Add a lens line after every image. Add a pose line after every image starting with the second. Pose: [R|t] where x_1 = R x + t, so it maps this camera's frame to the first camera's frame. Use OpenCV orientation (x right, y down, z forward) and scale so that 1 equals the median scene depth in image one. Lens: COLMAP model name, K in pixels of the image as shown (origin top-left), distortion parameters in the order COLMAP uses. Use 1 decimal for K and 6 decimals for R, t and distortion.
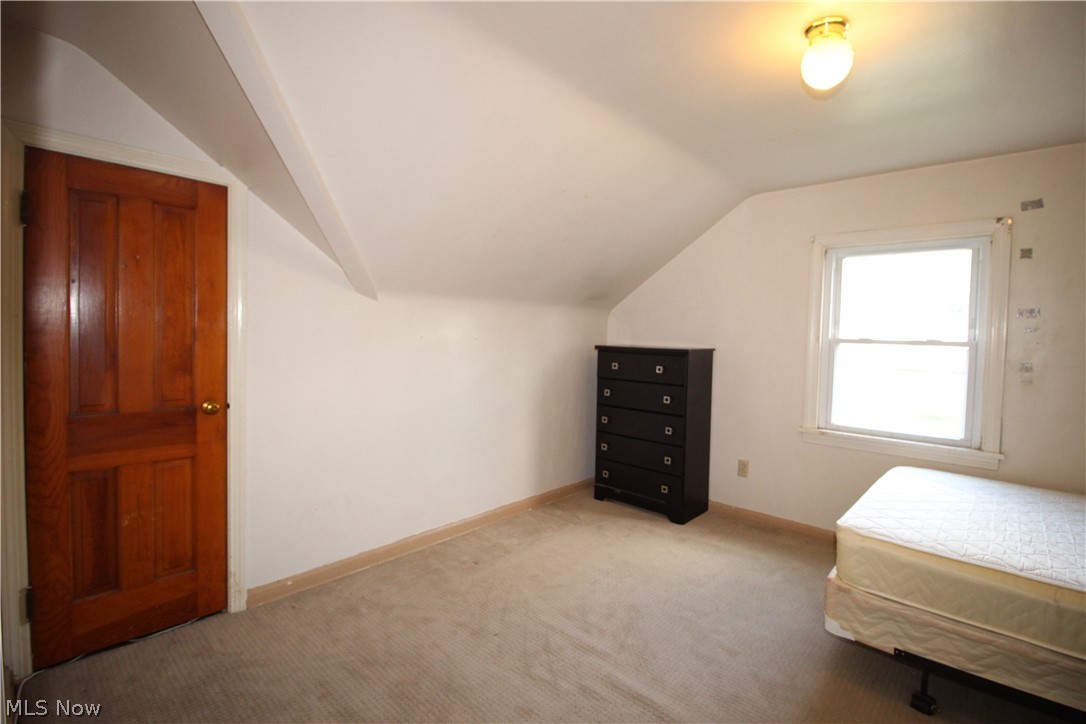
lens RADIAL K [[499.5, 0, 550.1], [0, 499.5, 349.4], [0, 0, 1]] dist [-0.020635, -0.000855]
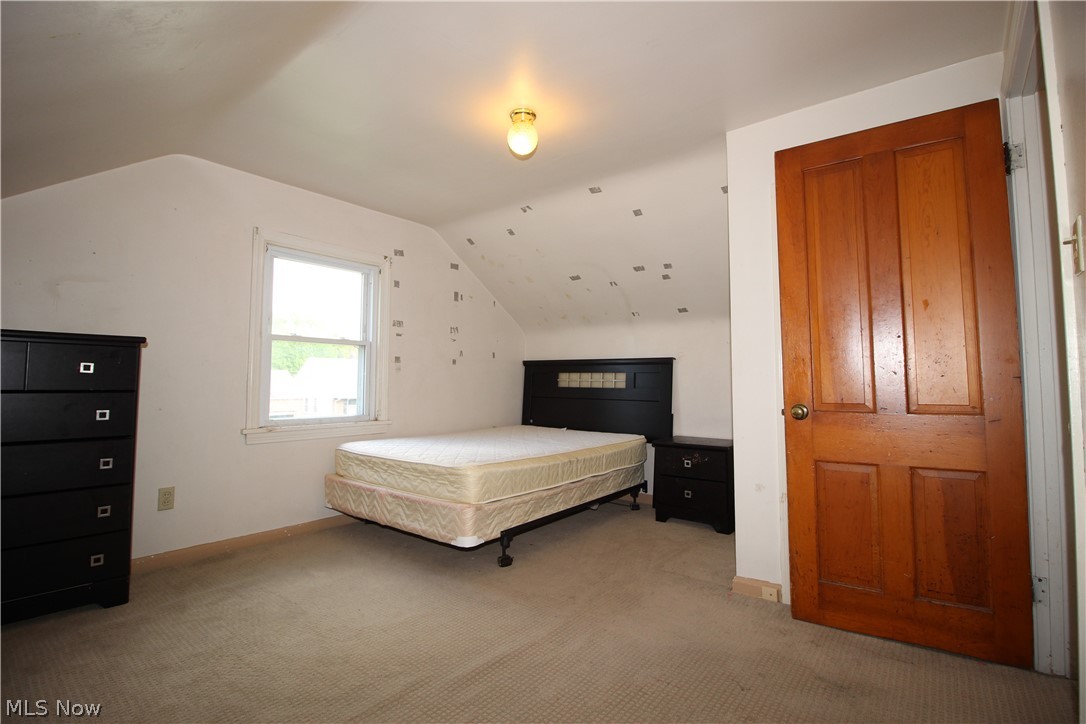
lens RADIAL K [[499.5, 0, 550.1], [0, 499.5, 349.4], [0, 0, 1]] dist [-0.020635, -0.000855]
pose [[-0.065590, 0.040552, 0.997022, -0.566641], [0.027658, 0.998864, -0.038808, 0.076059], [-0.997463, 0.025030, -0.066637, 0.624040]]
